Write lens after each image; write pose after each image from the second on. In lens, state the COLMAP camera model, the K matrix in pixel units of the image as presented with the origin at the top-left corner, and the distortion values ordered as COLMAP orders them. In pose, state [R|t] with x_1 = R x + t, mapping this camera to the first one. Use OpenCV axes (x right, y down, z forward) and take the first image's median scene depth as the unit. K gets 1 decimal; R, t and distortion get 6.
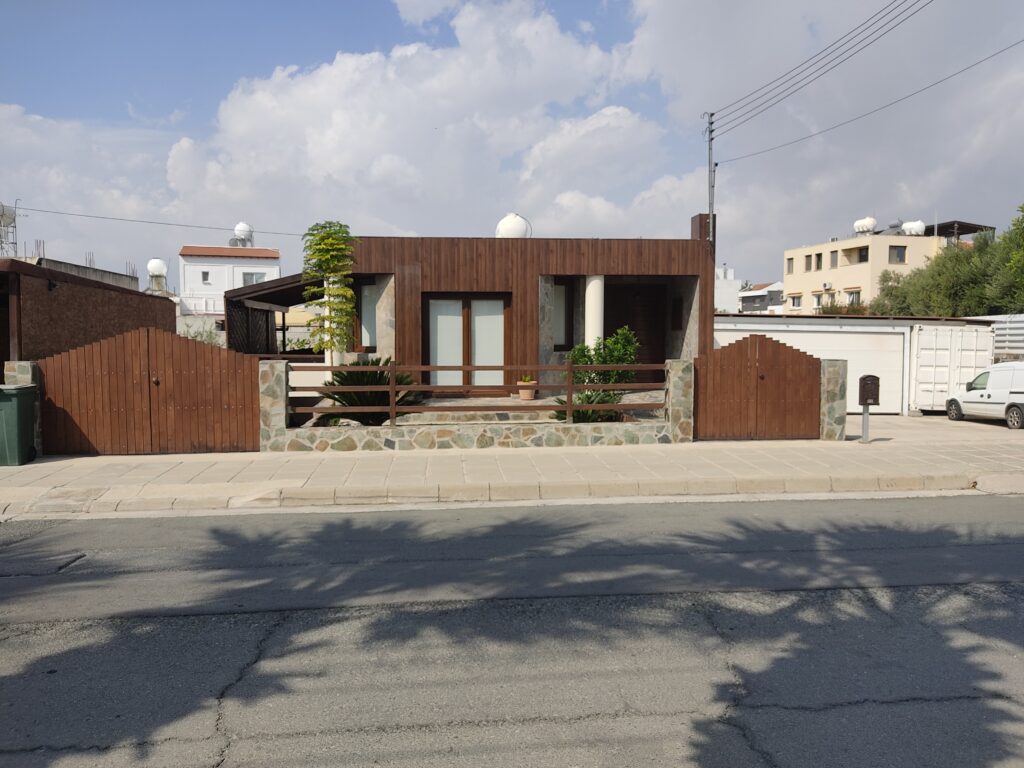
lens RADIAL K [[764.6, 0, 513.6], [0, 764.6, 380.8], [0, 0, 1]] dist [0.090217, -0.166466]
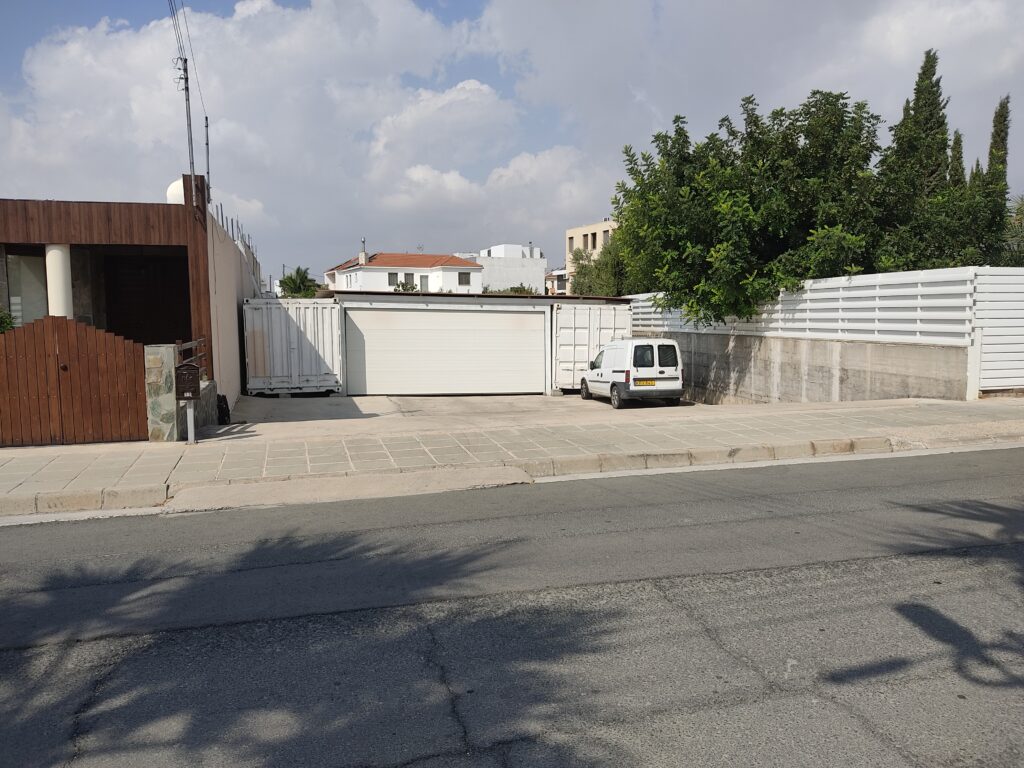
lens RADIAL K [[770.1, 0, 520.0], [0, 770.1, 382.4], [0, 0, 1]] dist [0.065465, -0.090035]
pose [[0.979083, -0.022200, 0.202246, 0.277101], [0.015944, 0.999344, 0.032510, -0.004111], [-0.202835, -0.028605, 0.978795, 0.038719]]
